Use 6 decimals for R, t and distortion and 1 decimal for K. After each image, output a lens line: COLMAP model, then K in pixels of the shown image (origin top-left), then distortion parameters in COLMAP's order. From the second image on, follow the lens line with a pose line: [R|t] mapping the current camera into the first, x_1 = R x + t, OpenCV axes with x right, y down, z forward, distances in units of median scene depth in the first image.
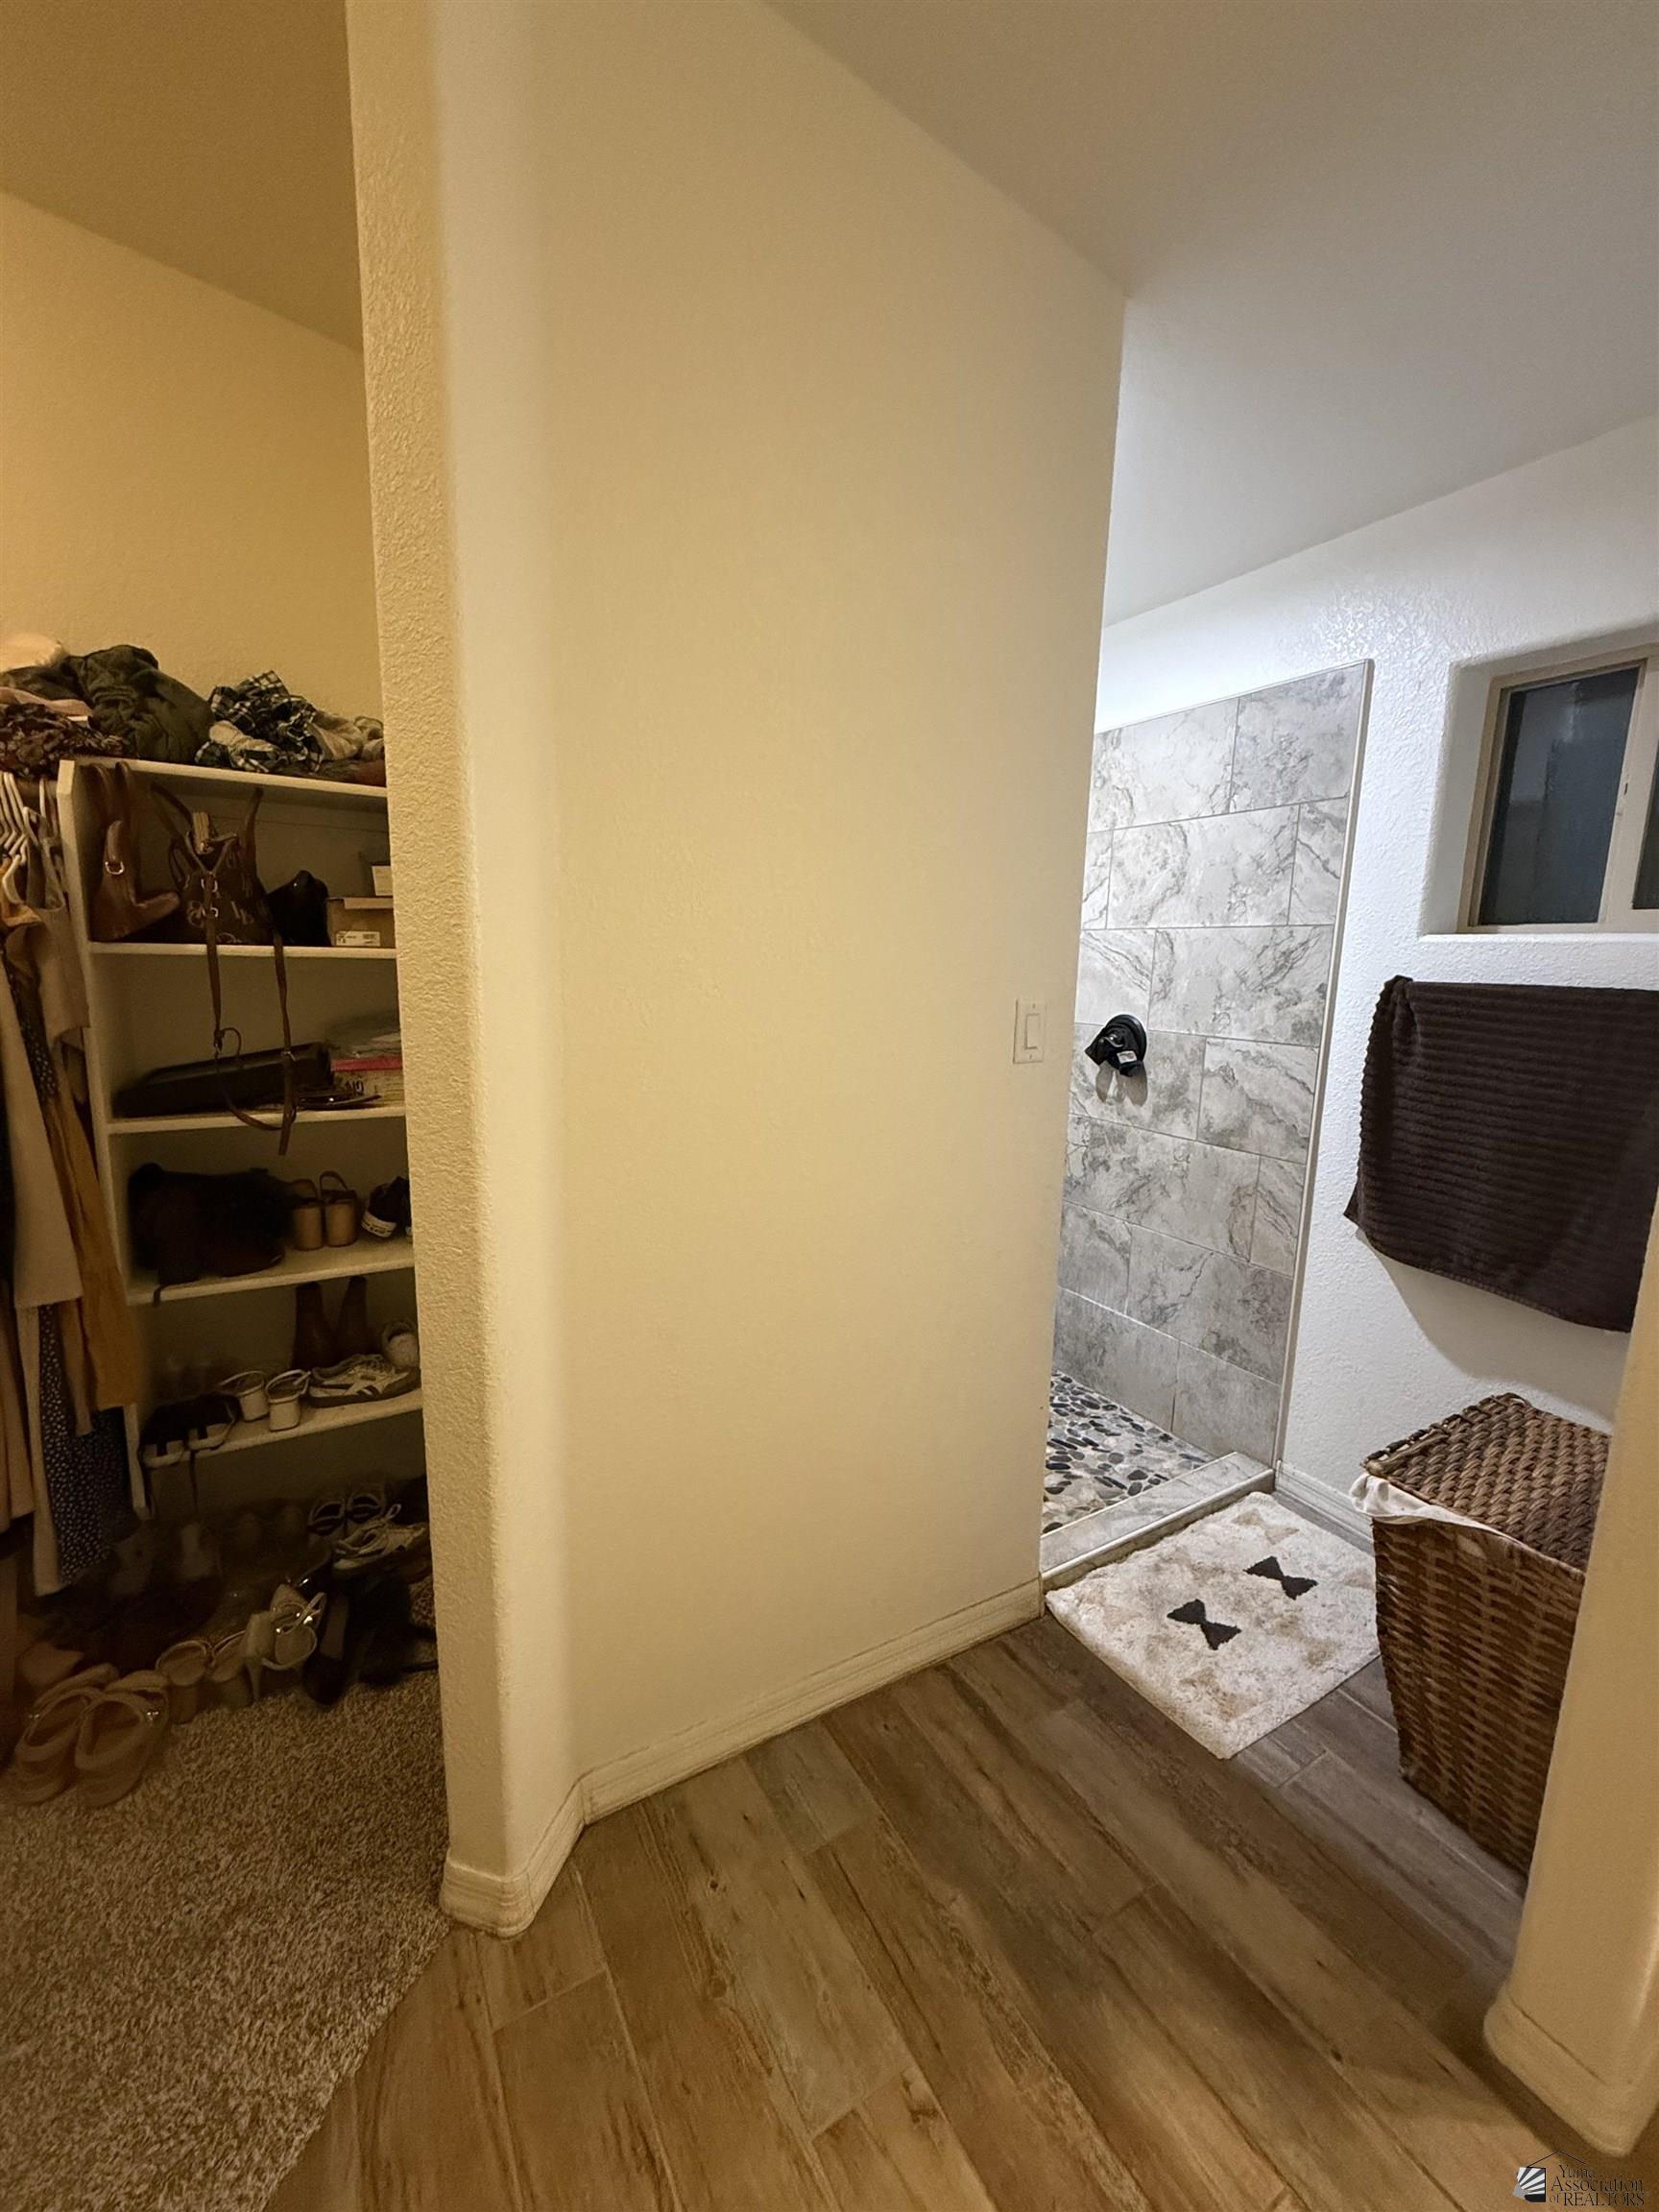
lens RADIAL K [[883.7, 0, 828.6], [0, 883.7, 1098.1], [0, 0, 1]] dist [-0.000687, 0.000520]
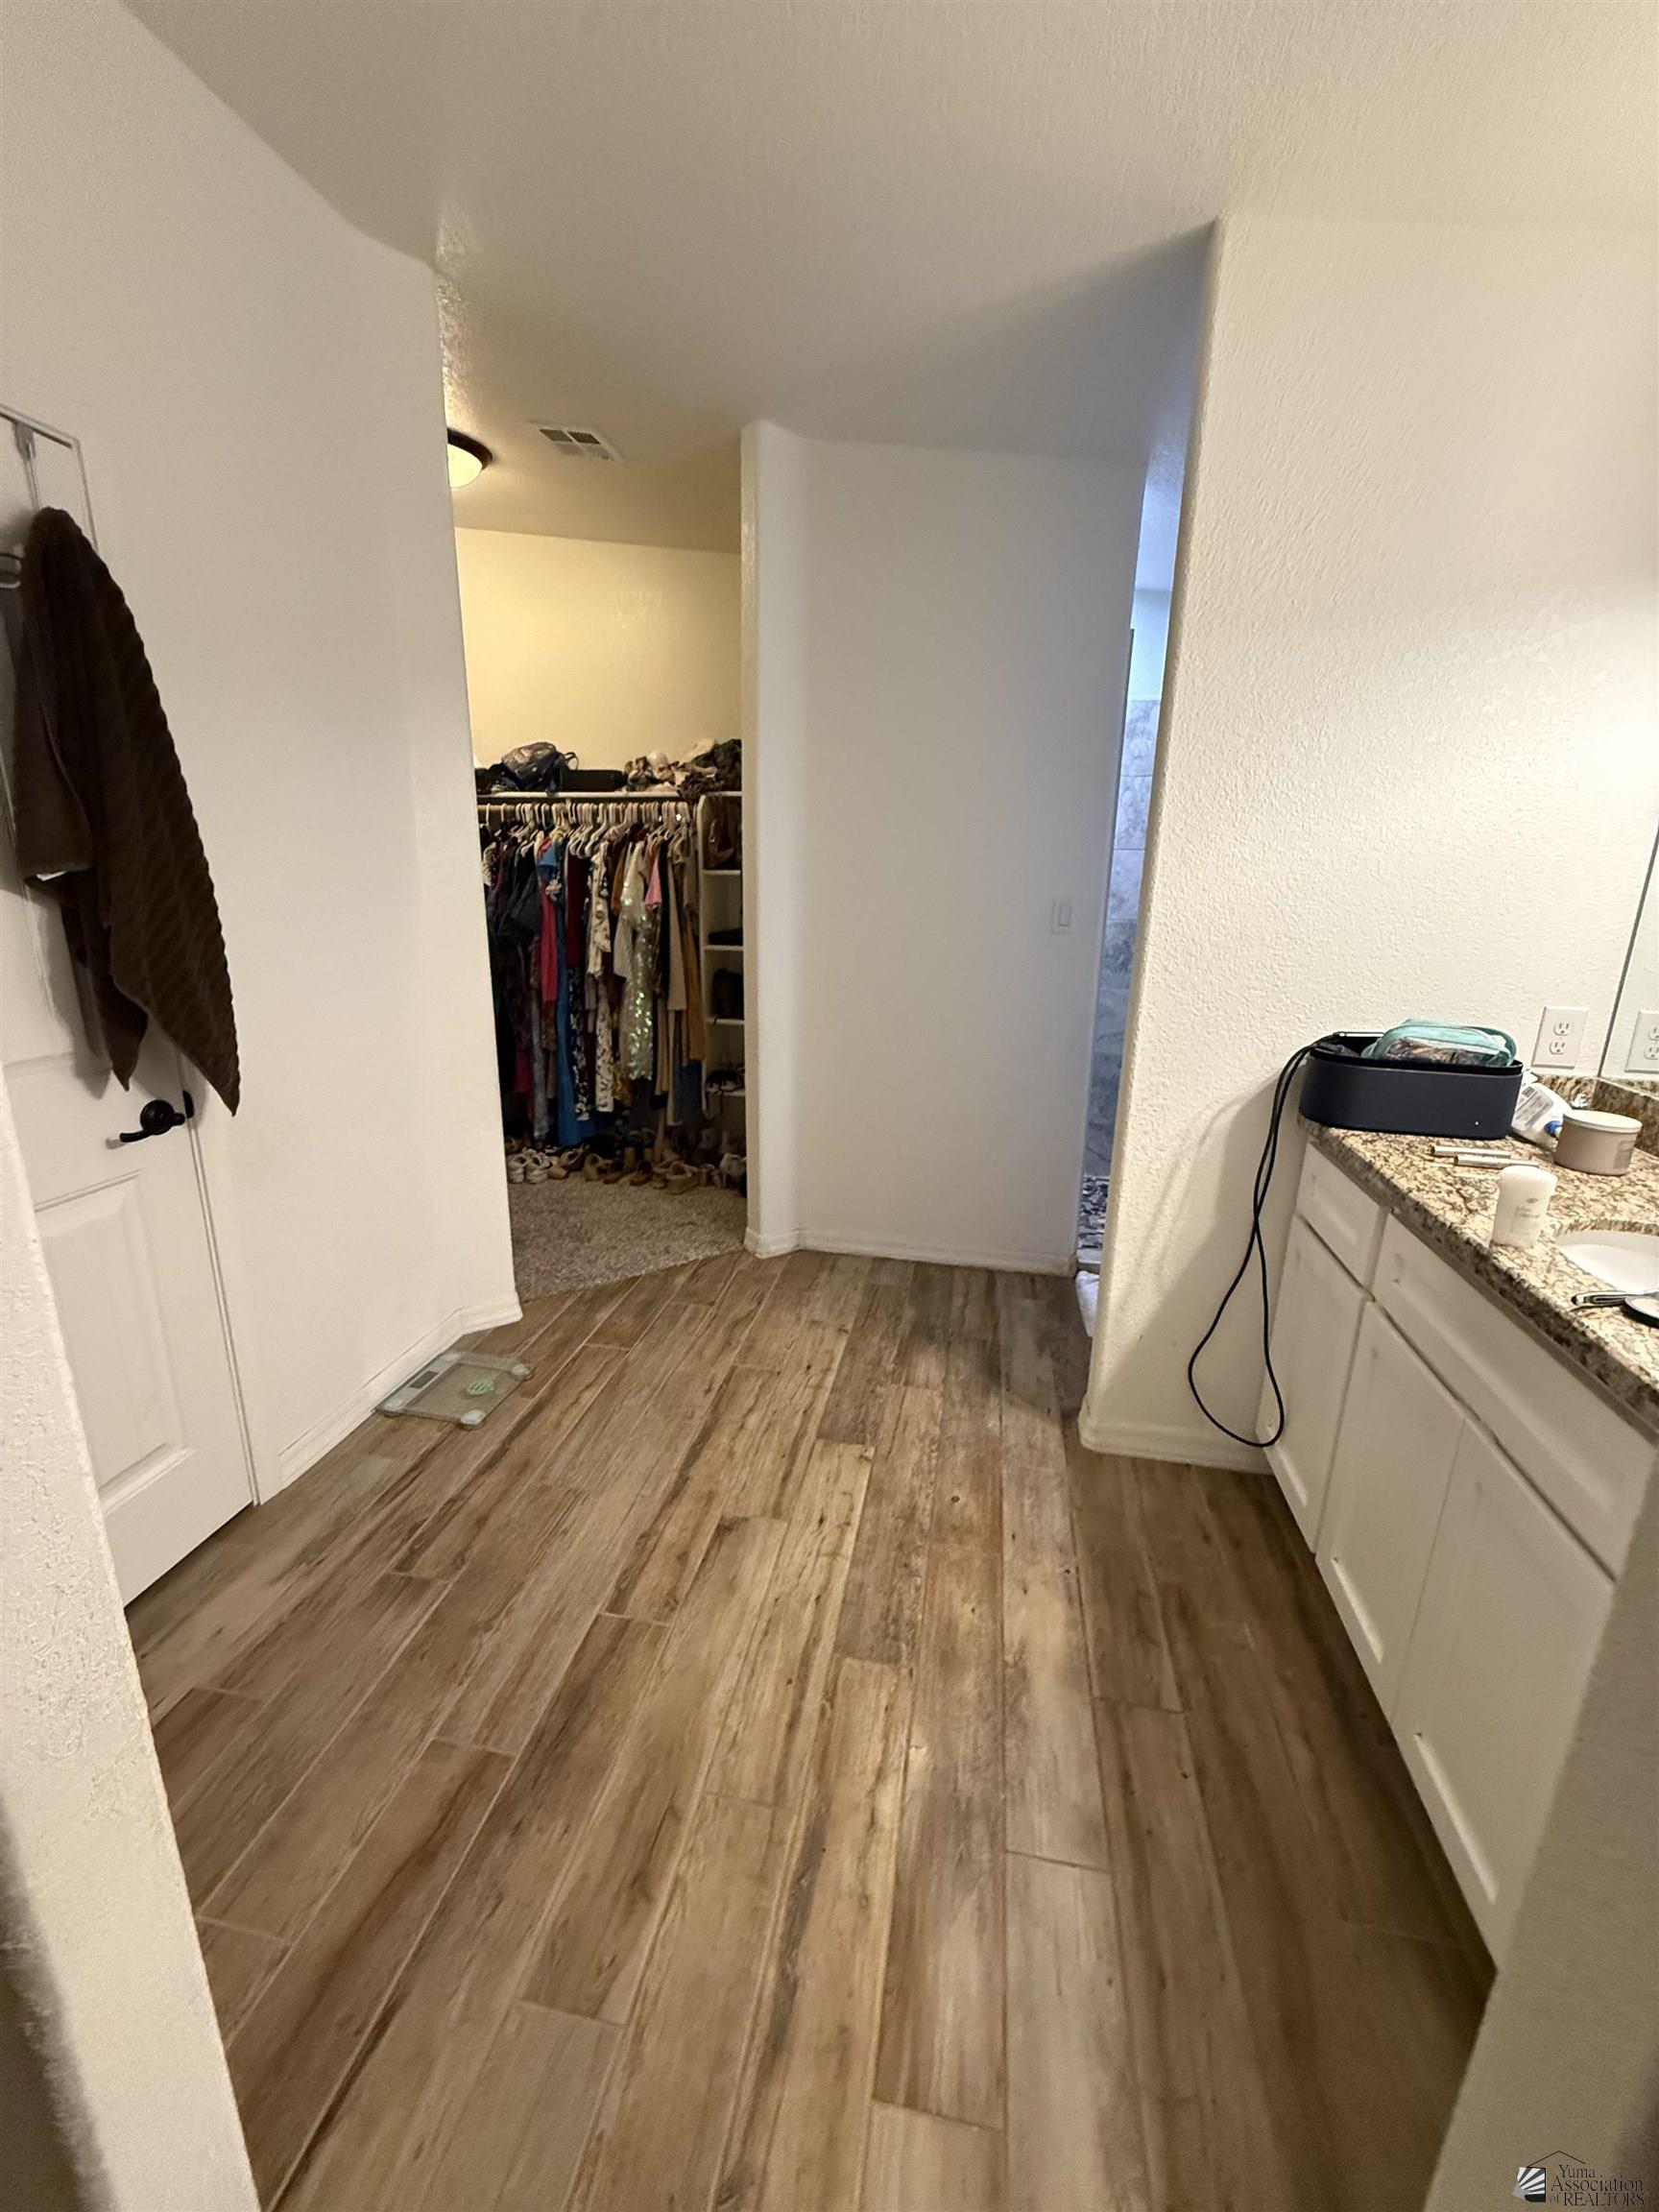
lens RADIAL K [[883.7, 0, 828.6], [0, 883.7, 1098.1], [0, 0, 1]] dist [-0.000687, 0.000520]
pose [[0.752352, 0.156491, -0.639903, 1.206865], [-0.106286, 0.987484, 0.116531, 0.140830], [0.650130, -0.019659, 0.759569, -0.721986]]
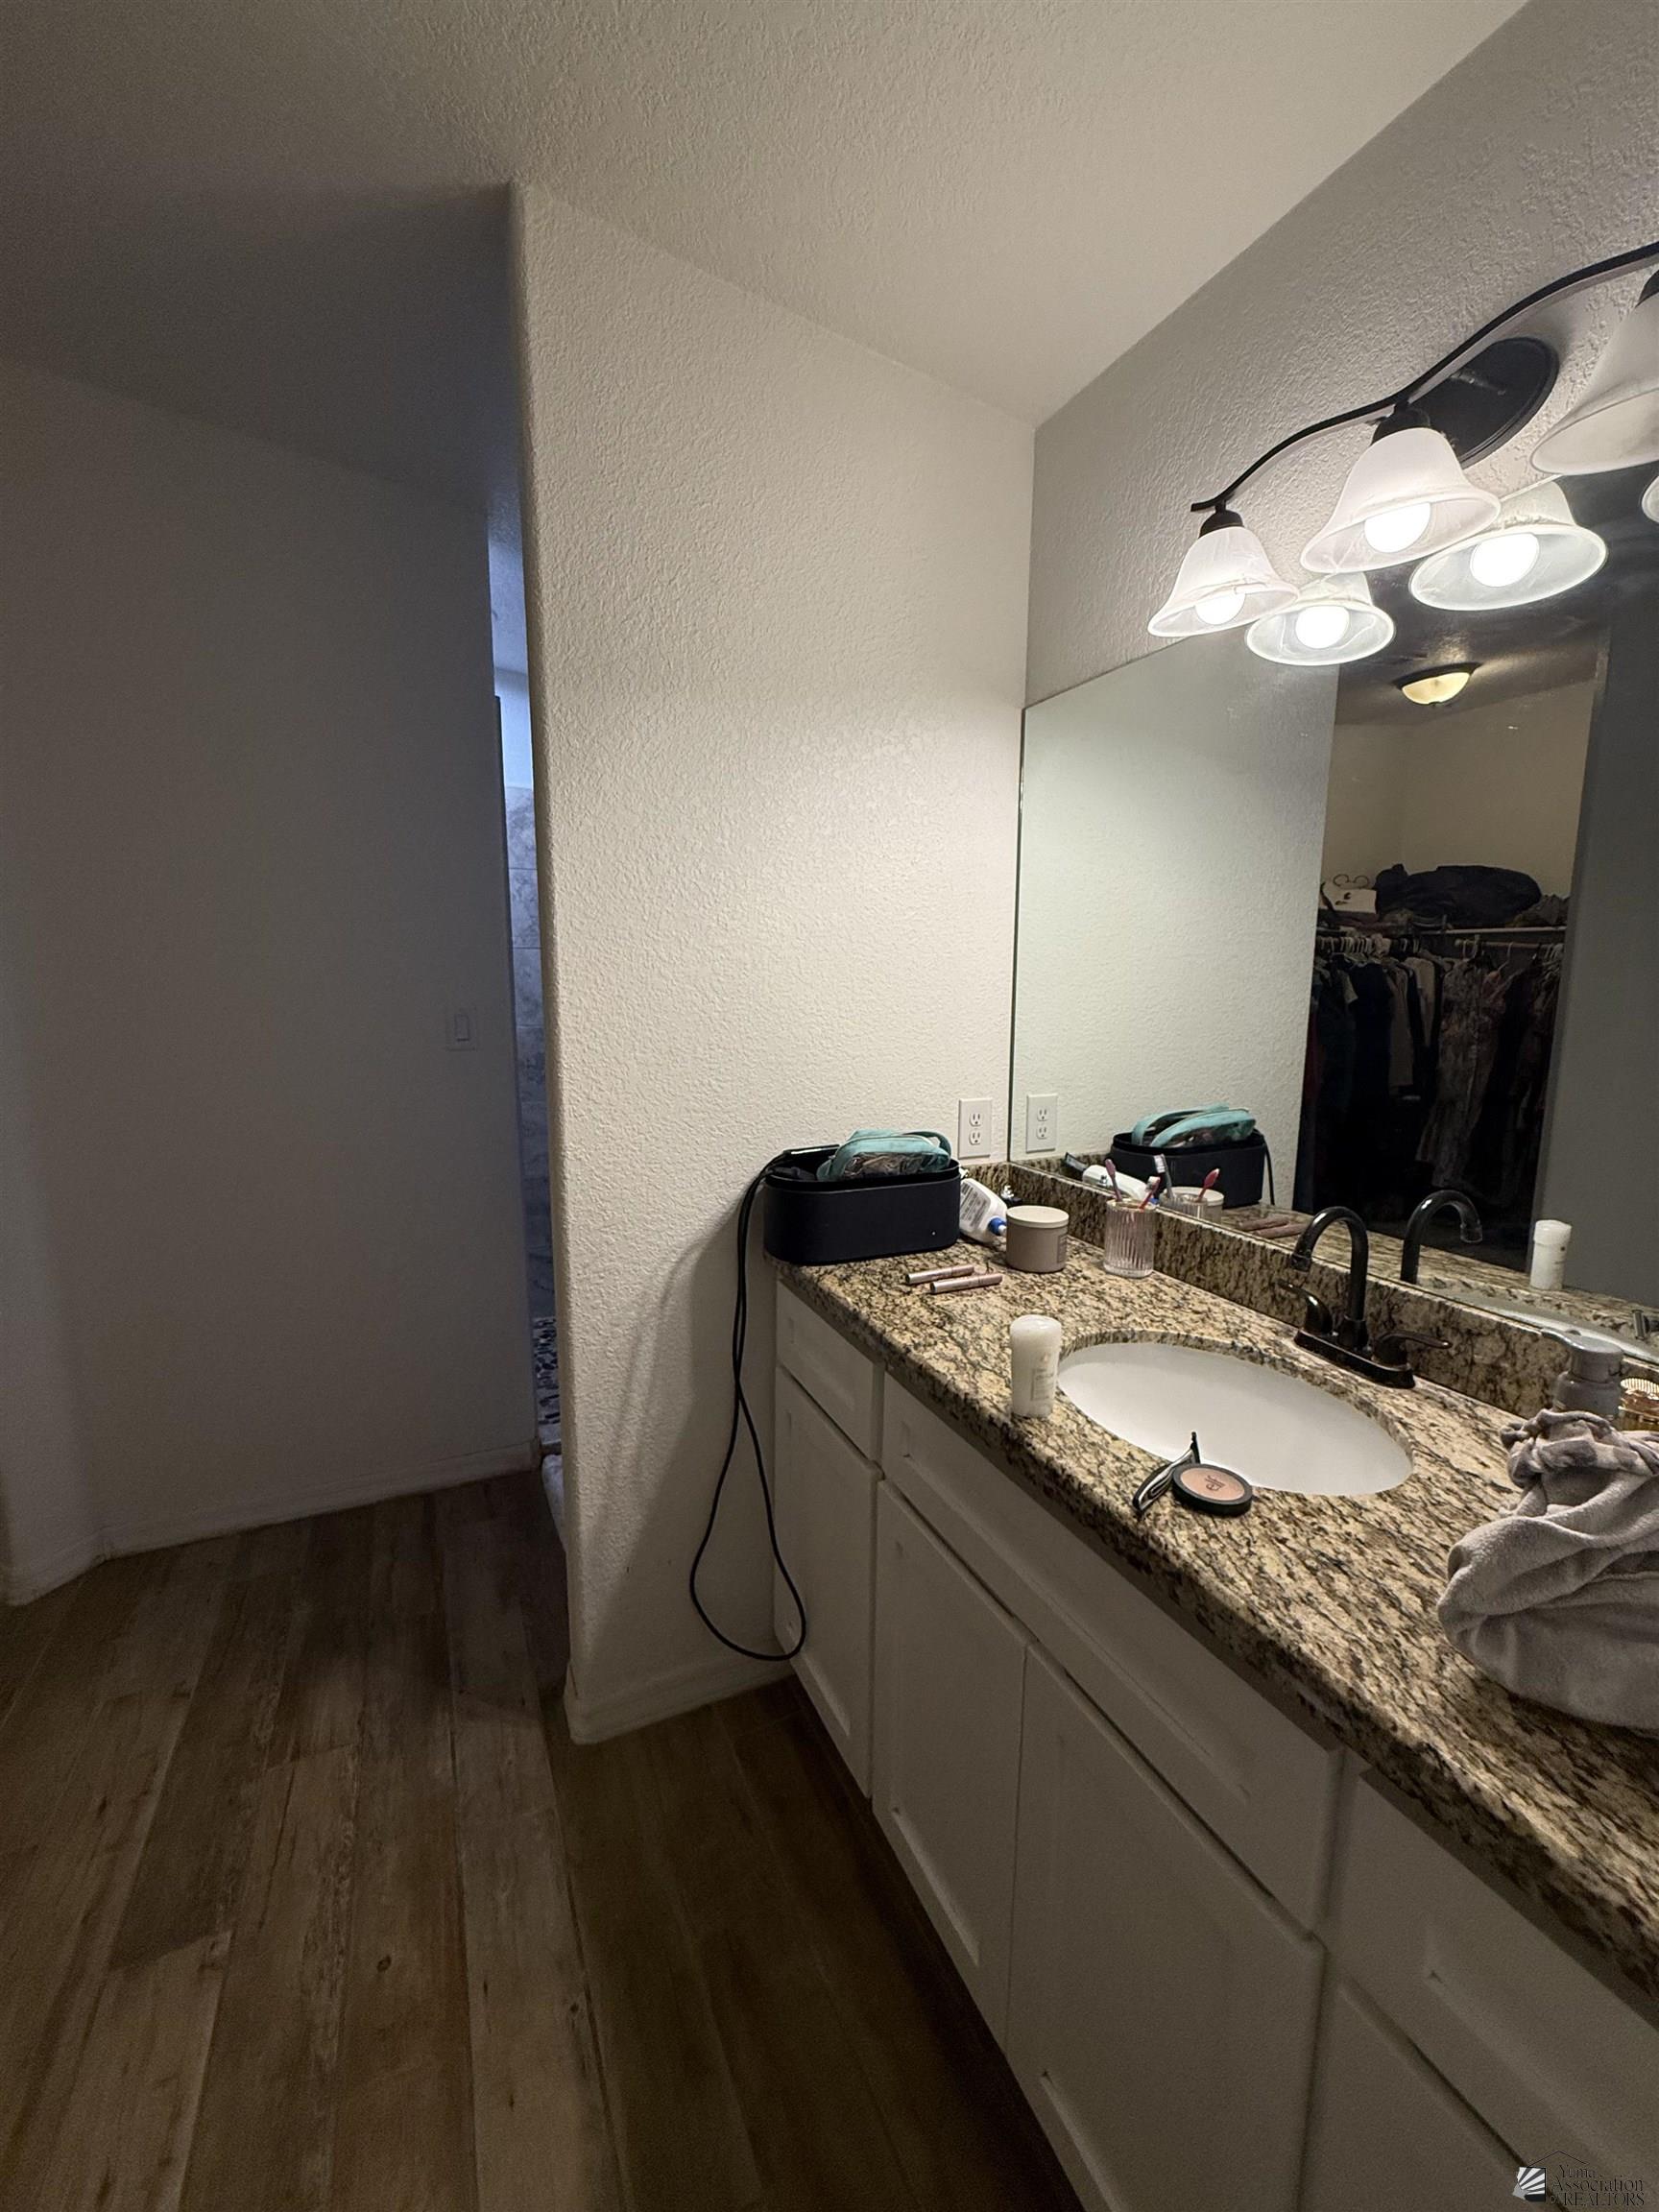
lens RADIAL K [[883.7, 0, 828.6], [0, 883.7, 1098.1], [0, 0, 1]] dist [-0.000687, 0.000520]
pose [[0.994565, -0.007849, -0.103824, 1.095564], [0.005624, 0.999748, -0.021713, 0.075203], [0.103969, 0.021011, 0.994359, -0.379729]]
